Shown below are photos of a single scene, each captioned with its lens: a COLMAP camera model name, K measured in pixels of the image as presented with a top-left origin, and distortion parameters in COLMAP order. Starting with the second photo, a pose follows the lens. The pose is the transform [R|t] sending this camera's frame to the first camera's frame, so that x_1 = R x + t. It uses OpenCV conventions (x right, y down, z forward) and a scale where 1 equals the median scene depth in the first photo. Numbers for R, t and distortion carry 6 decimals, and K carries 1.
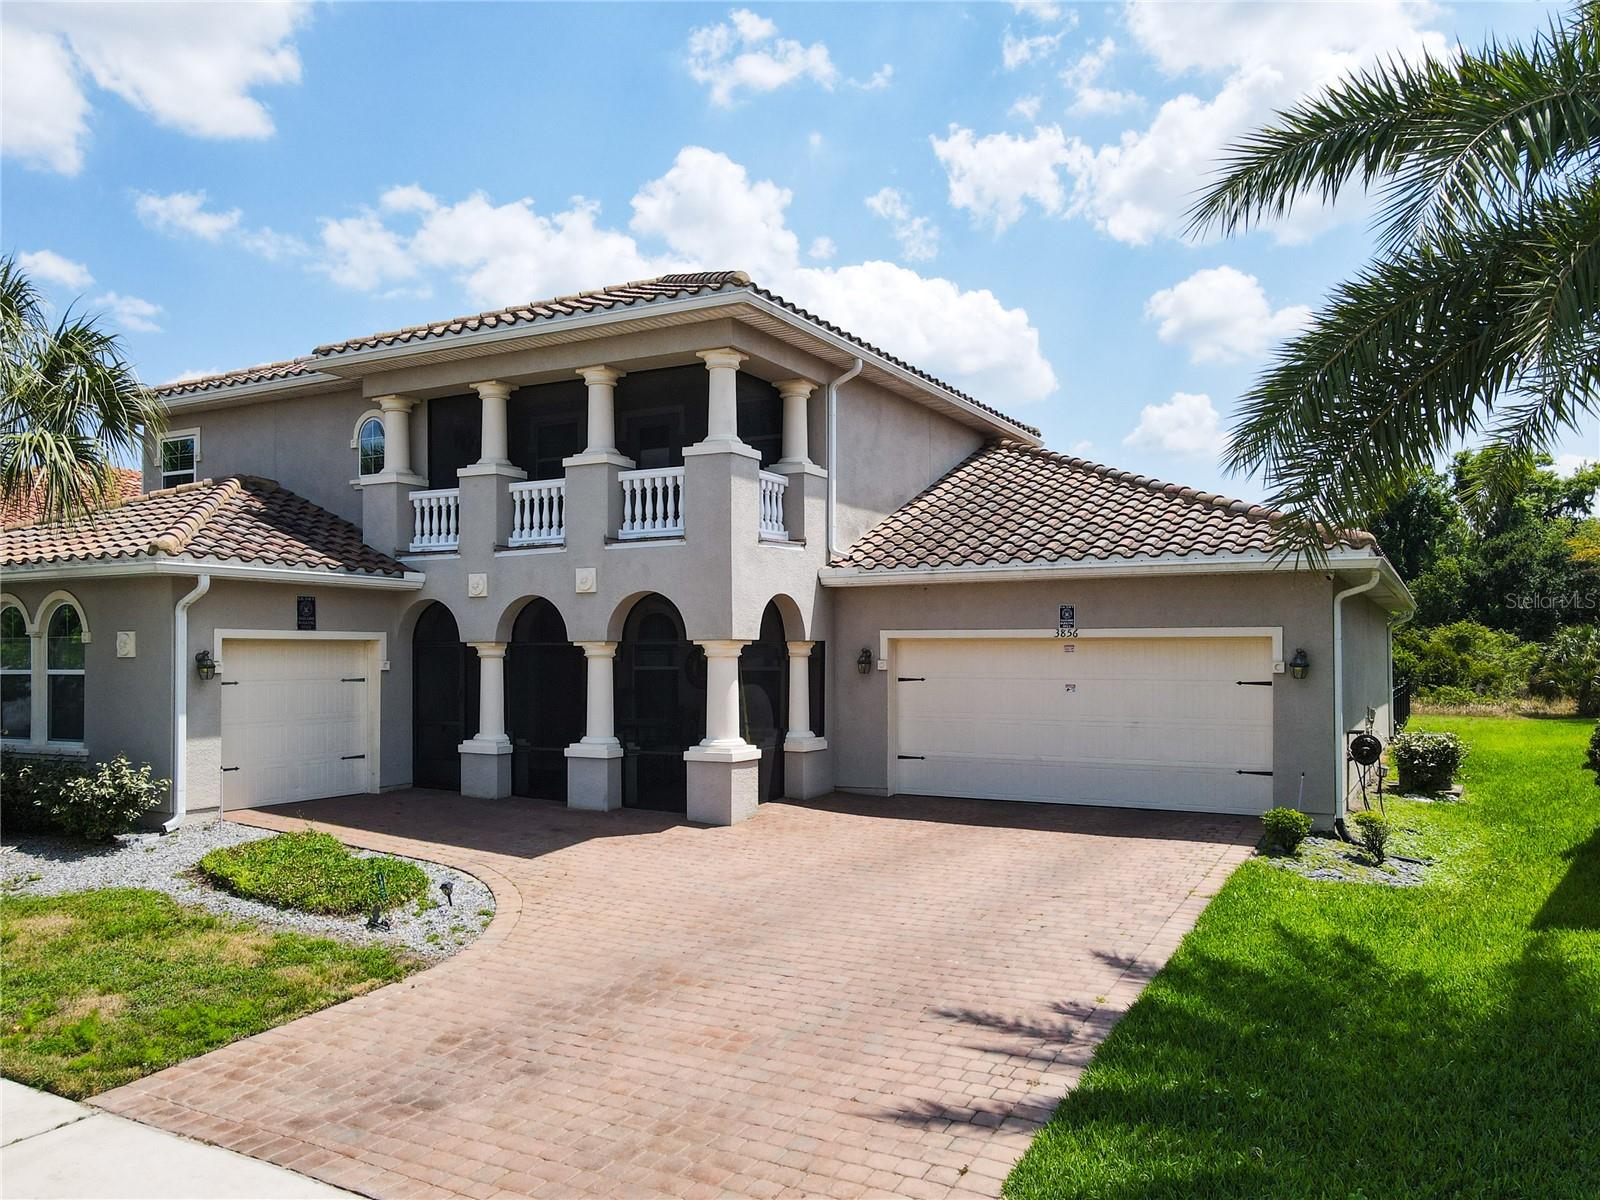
lens RADIAL K [[1204.7, 0, 792.3], [0, 1204.7, 602.0], [0, 0, 1]] dist [-0.015303, 0.016106]
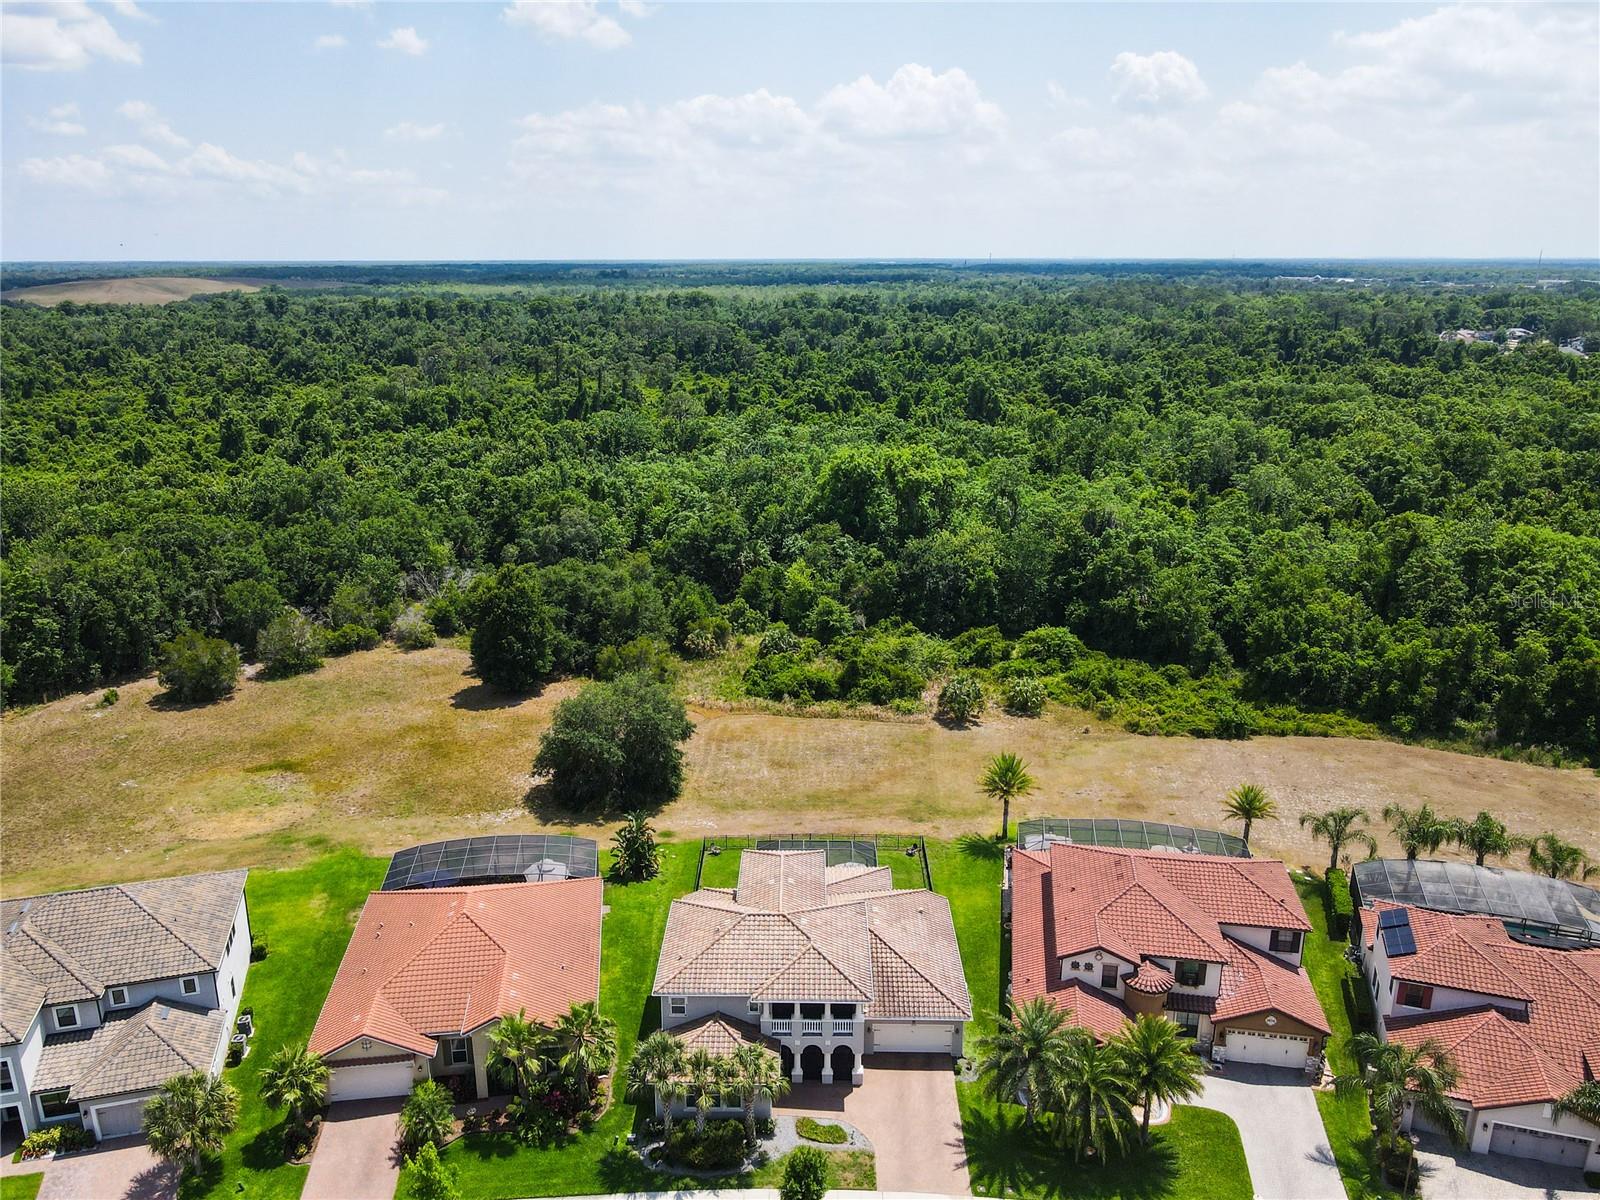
lens RADIAL K [[1204.7, 0, 780.1], [0, 1204.7, 609.7], [0, 0, 1]] dist [-0.015303, 0.016106]
pose [[0.887267, -0.149563, 0.436334, -3.568091], [-0.005256, 0.942631, 0.333796, -5.337522], [-0.461226, -0.298460, 0.835579, -3.920722]]
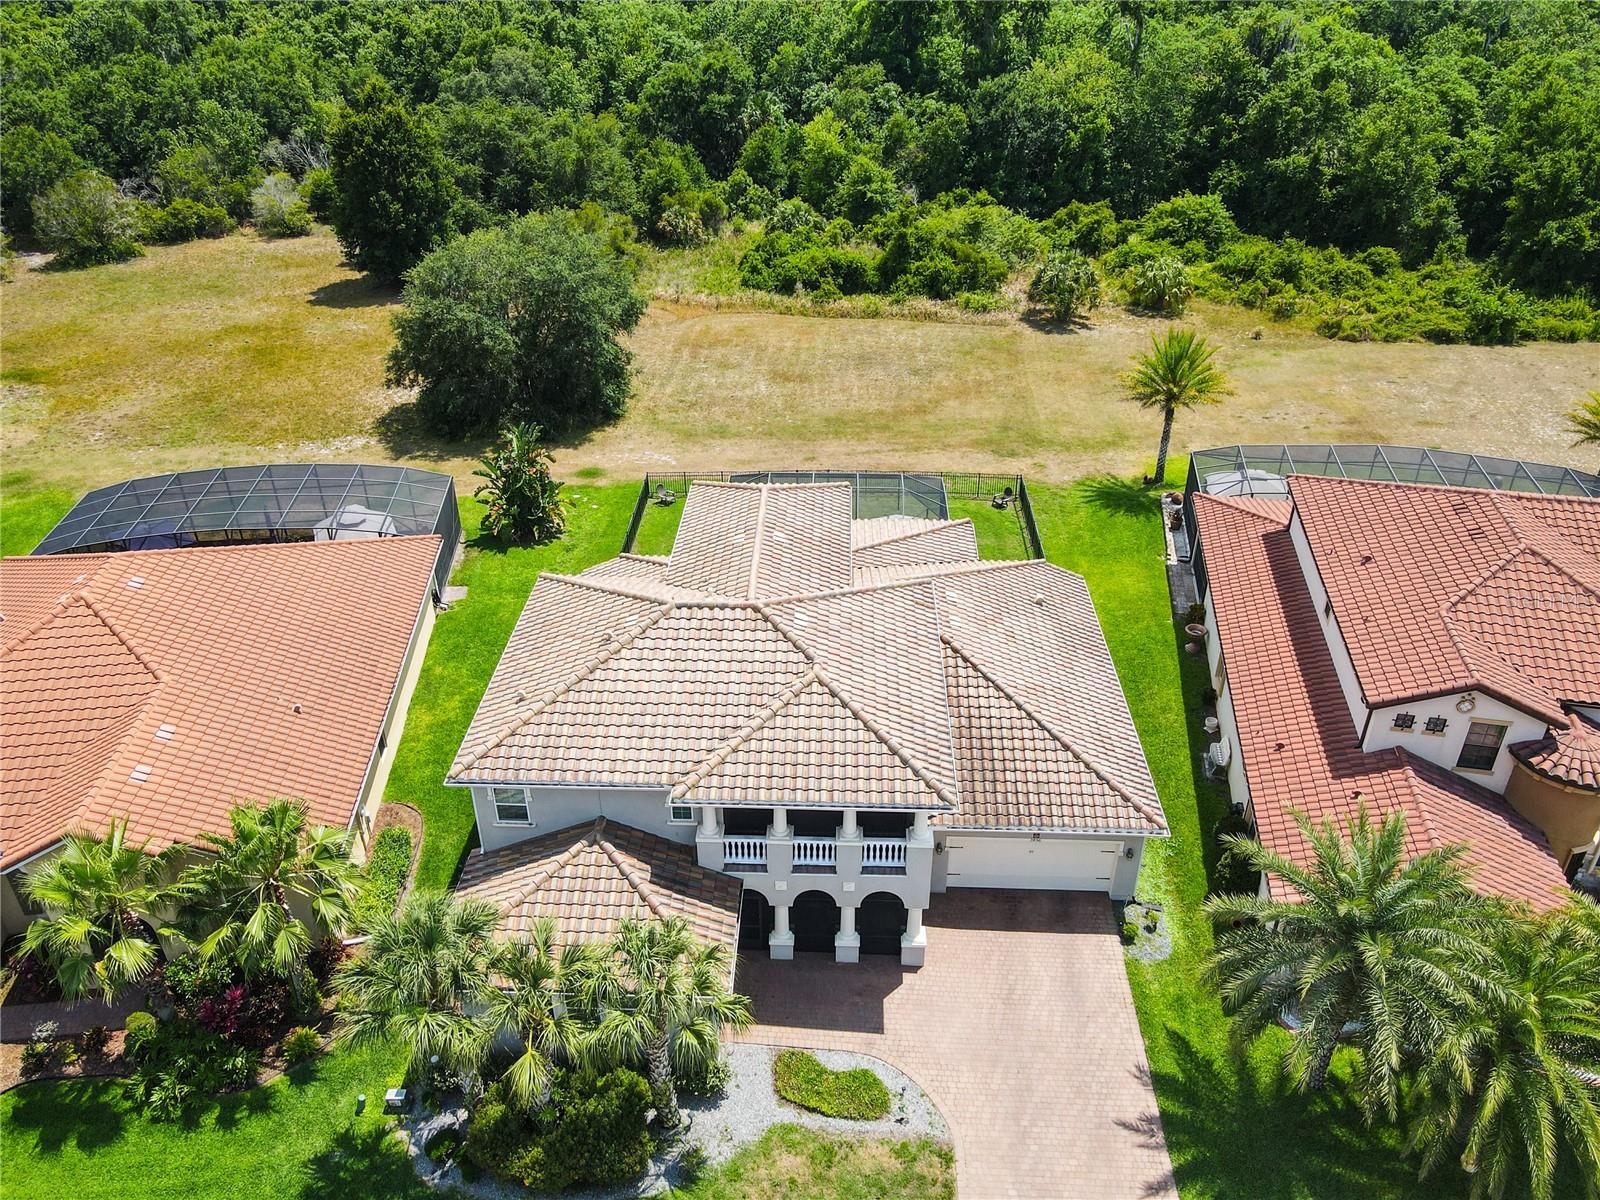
lens RADIAL K [[1204.7, 0, 794.5], [0, 1204.7, 598.7], [0, 0, 1]] dist [-0.015303, 0.016106]
pose [[0.894674, -0.242877, 0.374925, -1.531125], [-0.005141, 0.833632, 0.552296, -2.670372], [-0.446690, -0.496052, 0.744581, -0.451706]]
